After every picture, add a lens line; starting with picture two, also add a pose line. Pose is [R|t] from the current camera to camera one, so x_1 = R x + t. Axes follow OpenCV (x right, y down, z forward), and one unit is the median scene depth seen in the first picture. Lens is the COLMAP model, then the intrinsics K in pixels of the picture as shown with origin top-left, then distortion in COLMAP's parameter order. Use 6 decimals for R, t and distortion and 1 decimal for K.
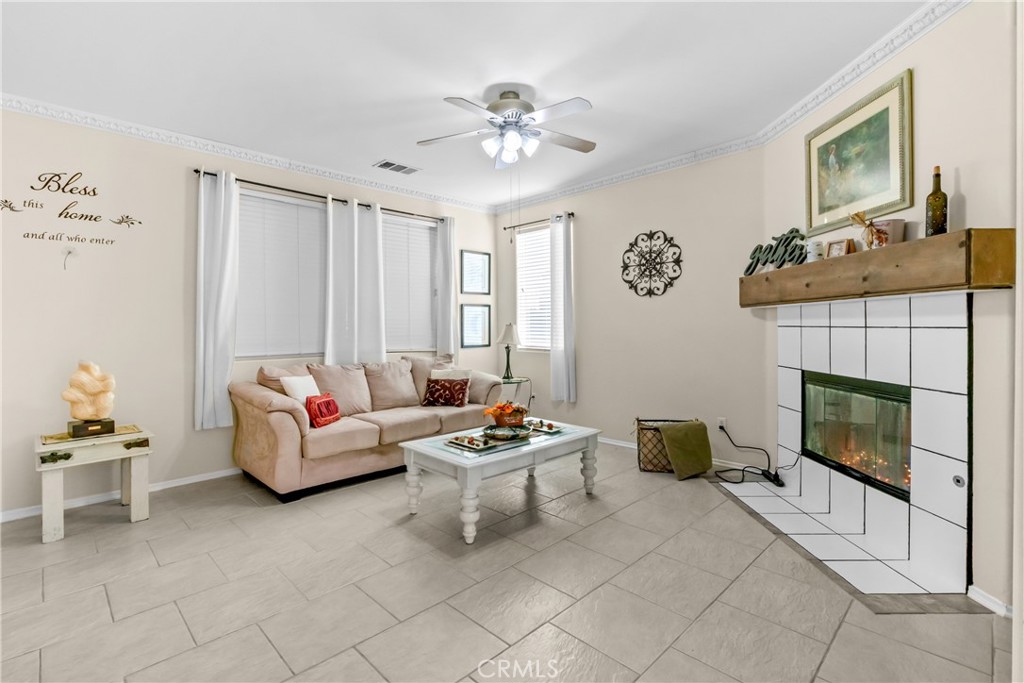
lens RADIAL K [[475.5, 0, 505.1], [0, 475.5, 333.8], [0, 0, 1]] dist [0.000952, 0.000035]
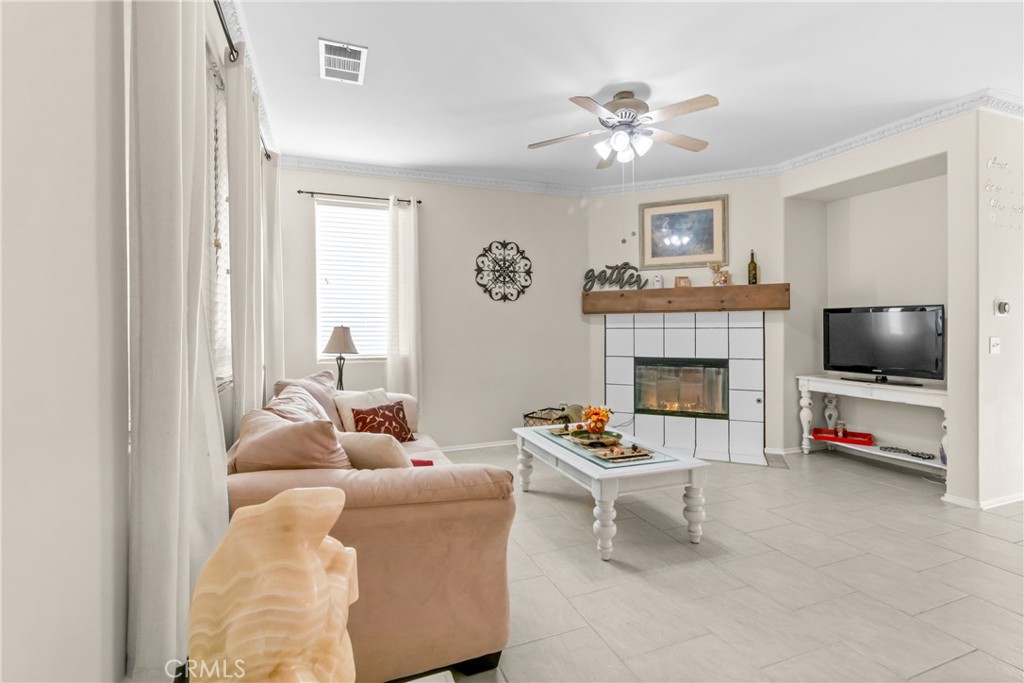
lens RADIAL K [[475.5, 0, 508.2], [0, 475.5, 333.0], [0, 0, 1]] dist [0.000952, 0.000035]
pose [[0.396033, -0.005565, 0.918220, -0.695331], [0.020323, 0.999790, -0.002706, -0.003704], [-0.918011, 0.019733, 0.396063, 0.578769]]
